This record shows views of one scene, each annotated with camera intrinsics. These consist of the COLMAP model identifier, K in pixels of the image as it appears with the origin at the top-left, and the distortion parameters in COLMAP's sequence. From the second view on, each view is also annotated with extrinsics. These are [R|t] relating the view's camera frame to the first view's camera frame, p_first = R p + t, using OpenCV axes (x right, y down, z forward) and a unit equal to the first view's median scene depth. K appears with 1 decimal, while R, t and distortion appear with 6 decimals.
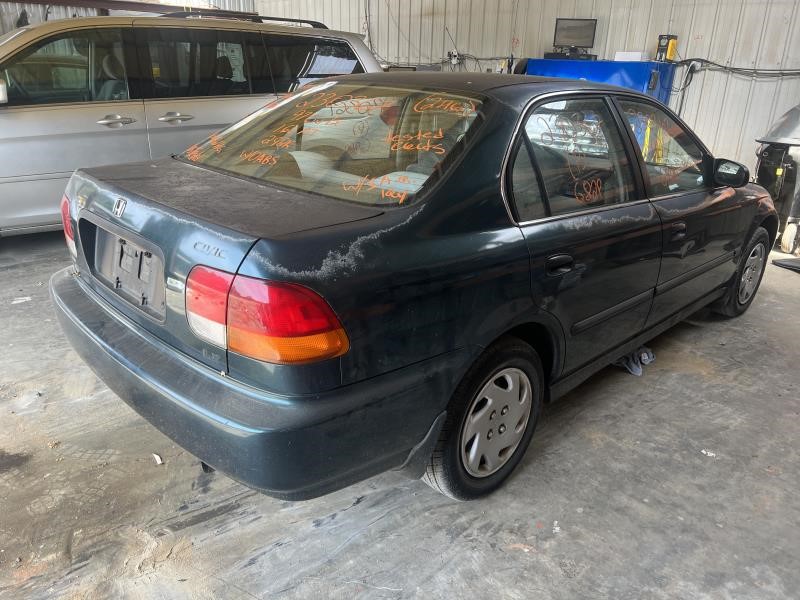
lens RADIAL K [[614.6, 0, 400.5], [0, 614.6, 299.6], [0, 0, 1]] dist [0.001939, -0.007047]
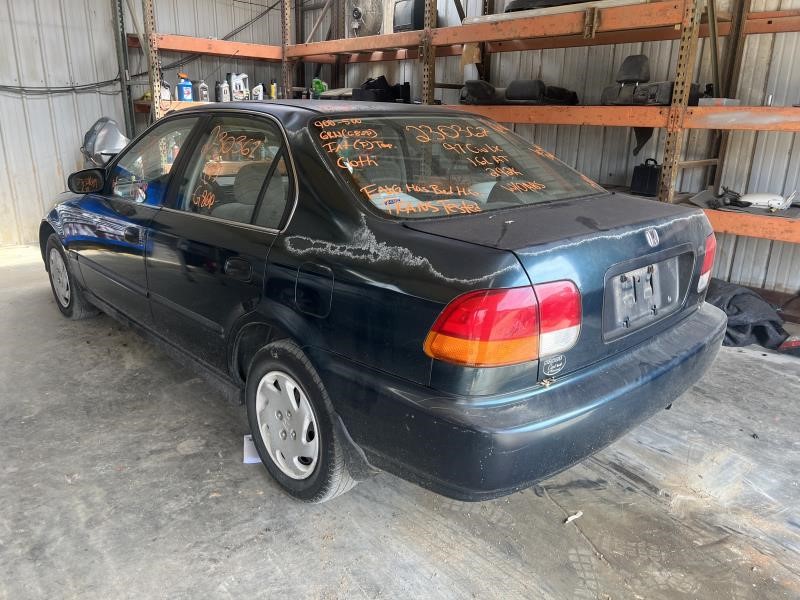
lens RADIAL K [[614.6, 0, 399.9], [0, 614.6, 303.5], [0, 0, 1]] dist [0.001939, -0.007047]
pose [[0.012760, -0.321878, 0.946695, -0.481146], [0.330677, 0.894860, 0.299797, -0.161266], [-0.943658, 0.309225, 0.117856, 0.425751]]
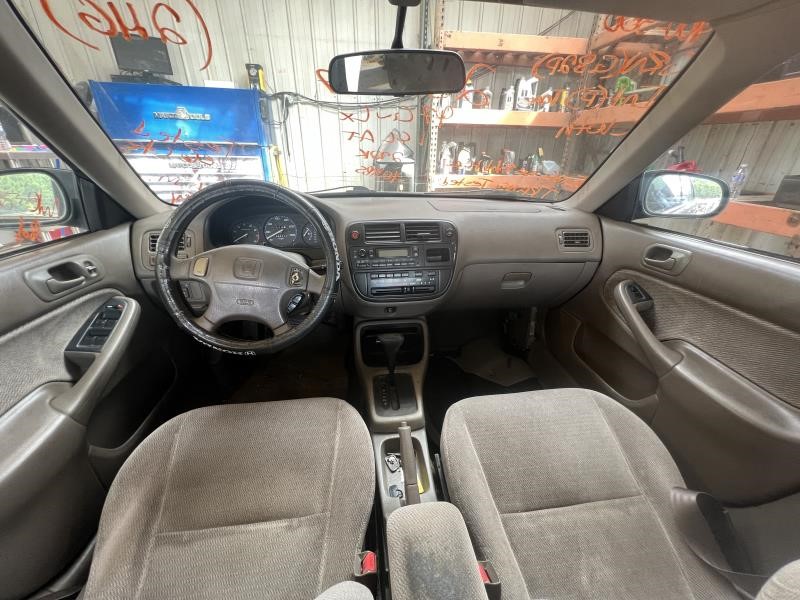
lens RADIAL K [[318.3, 0, 399.0], [0, 318.3, 299.8], [0, 0, 1]] dist [0.001331, 0.000060]
pose [[0.595402, -0.367722, 0.714337, 0.060091], [0.281826, 0.928206, 0.242914, -0.139719], [-0.752377, 0.056688, 0.656289, 0.538854]]
